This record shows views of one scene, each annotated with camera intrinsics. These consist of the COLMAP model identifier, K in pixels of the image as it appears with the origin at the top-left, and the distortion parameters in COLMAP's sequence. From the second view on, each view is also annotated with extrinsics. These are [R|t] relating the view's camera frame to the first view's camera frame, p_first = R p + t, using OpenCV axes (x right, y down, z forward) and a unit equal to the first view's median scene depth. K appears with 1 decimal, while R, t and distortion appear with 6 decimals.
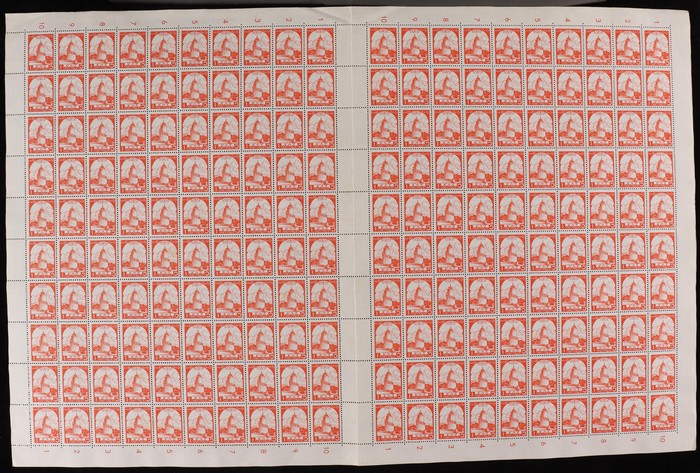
lens RADIAL K [[622.4, 0, 346.6], [0, 622.4, 234.8], [0, 0, 1]] dist [-0.020211, 0.005920]
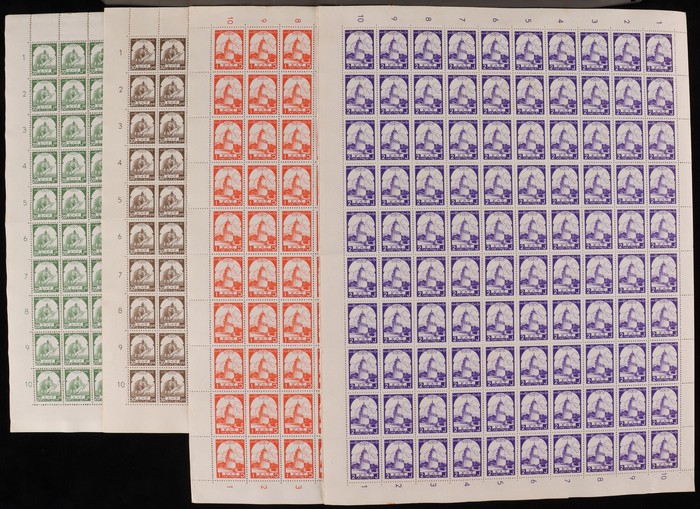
lens RADIAL K [[676.1, 0, 356.2], [0, 676.1, 251.9], [0, 0, 1]] dist [-0.063585, 0.000000]
pose [[0.999698, 0.003404, -0.024343, 0.305177], [-0.003489, 0.999988, -0.003440, -0.004119], [0.024331, 0.003524, 0.999698, 0.019054]]
